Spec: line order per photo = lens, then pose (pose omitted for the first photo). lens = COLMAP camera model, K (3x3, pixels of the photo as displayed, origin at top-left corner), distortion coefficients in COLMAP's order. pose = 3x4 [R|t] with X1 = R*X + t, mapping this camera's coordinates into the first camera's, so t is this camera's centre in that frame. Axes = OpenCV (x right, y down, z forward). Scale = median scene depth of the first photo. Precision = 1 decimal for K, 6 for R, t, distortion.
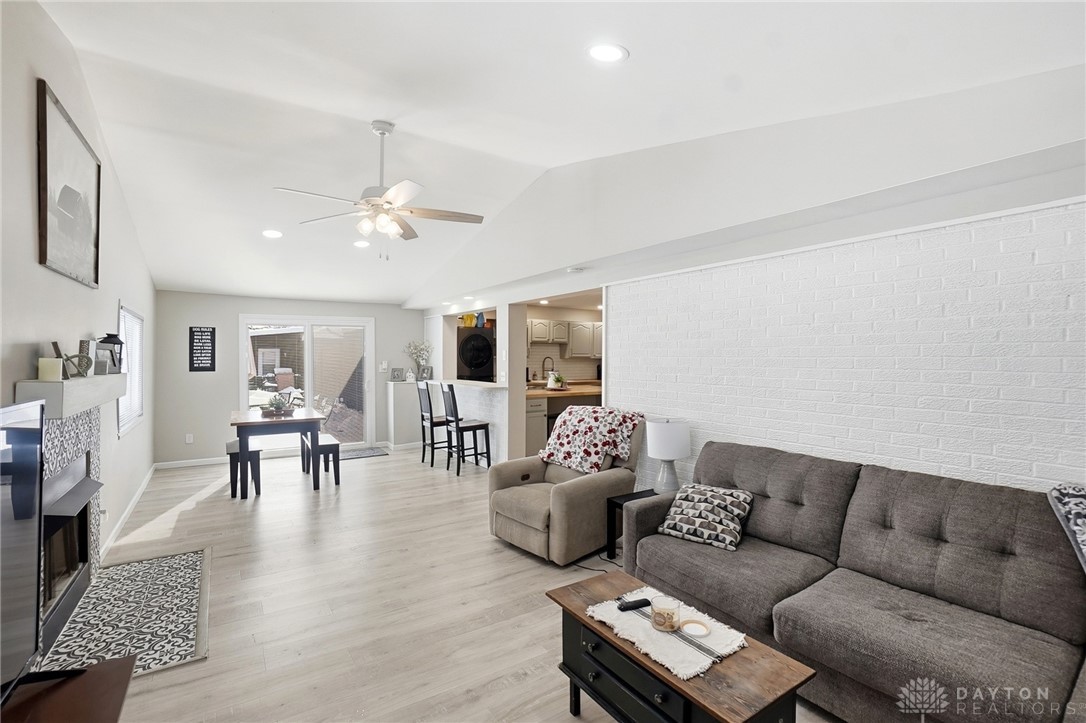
lens RADIAL K [[482.6, 0, 539.8], [0, 482.6, 359.4], [0, 0, 1]] dist [-0.015718, 0.000389]
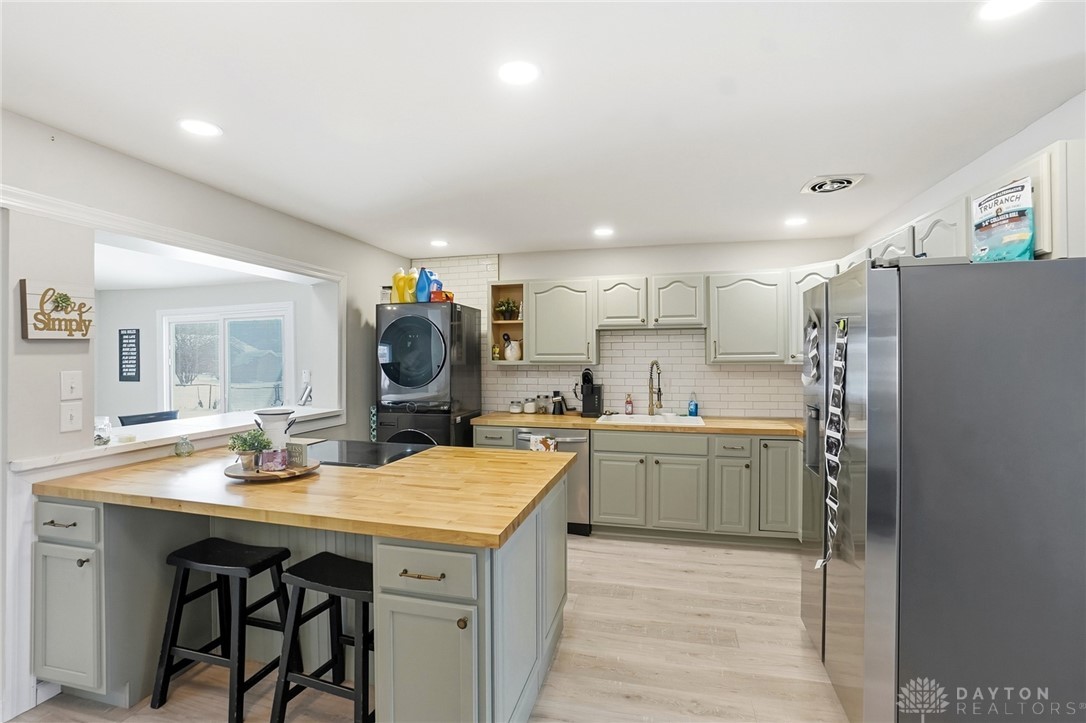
lens RADIAL K [[482.6, 0, 539.8], [0, 482.6, 359.4], [0, 0, 1]] dist [-0.015718, 0.000389]
pose [[0.660756, -0.000004, -0.750600, 0.412430], [0.004355, 0.999983, 0.003829, -0.014101], [0.750588, -0.005799, 0.660745, 0.998974]]
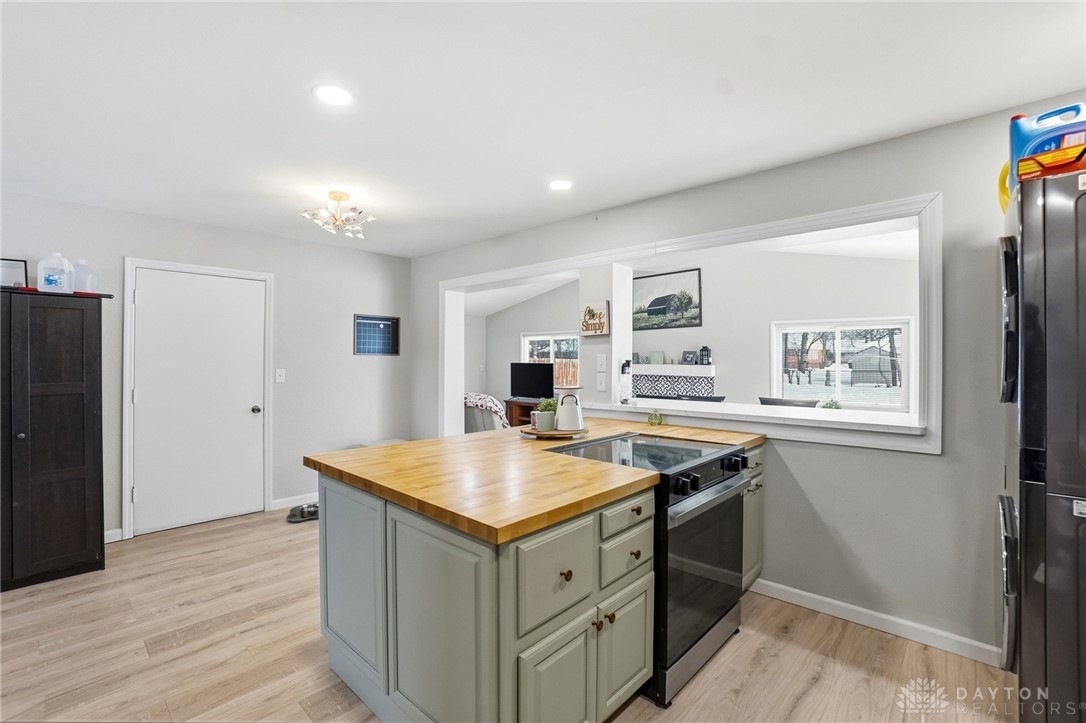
lens RADIAL K [[482.6, 0, 539.8], [0, 482.6, 359.4], [0, 0, 1]] dist [-0.015718, 0.000389]
pose [[-0.972626, -0.004971, -0.232322, 0.144731], [-0.002957, 0.999955, -0.009020, 0.004986], [0.232357, -0.008086, -0.972597, 1.498121]]
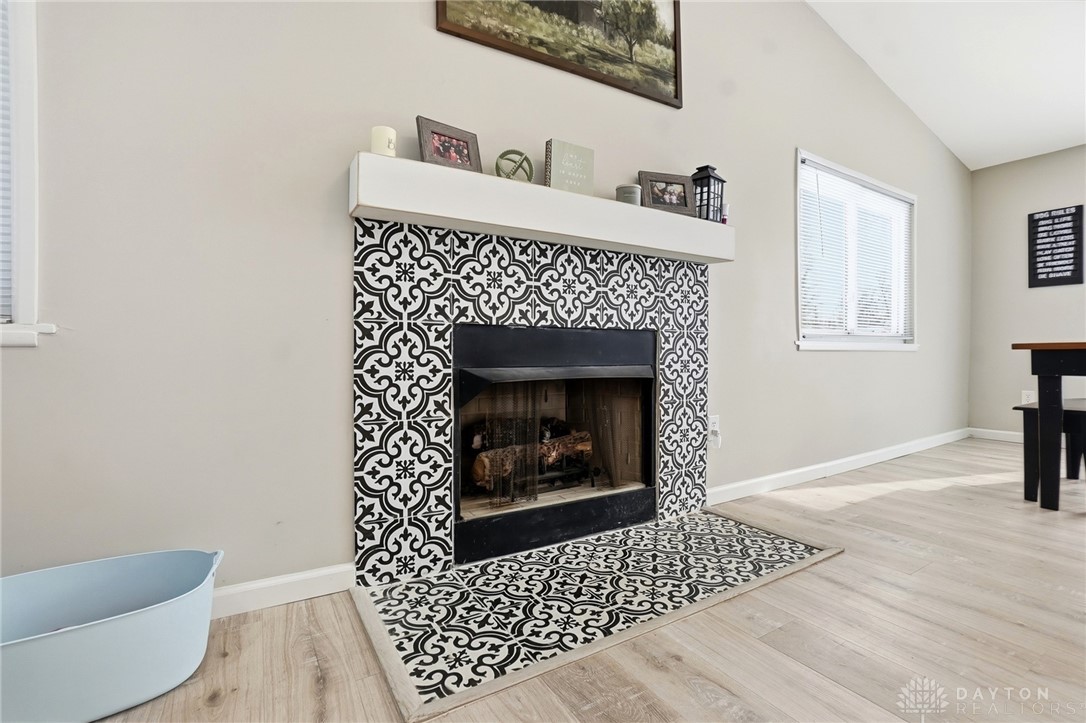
lens RADIAL K [[482.6, 0, 539.8], [0, 482.6, 359.4], [0, 0, 1]] dist [-0.015718, 0.000389]
pose [[-0.044817, 0.004033, -0.998987, -0.104923], [0.007307, 0.999966, 0.003710, 0.108612], [0.998968, -0.007133, -0.044845, 0.407019]]
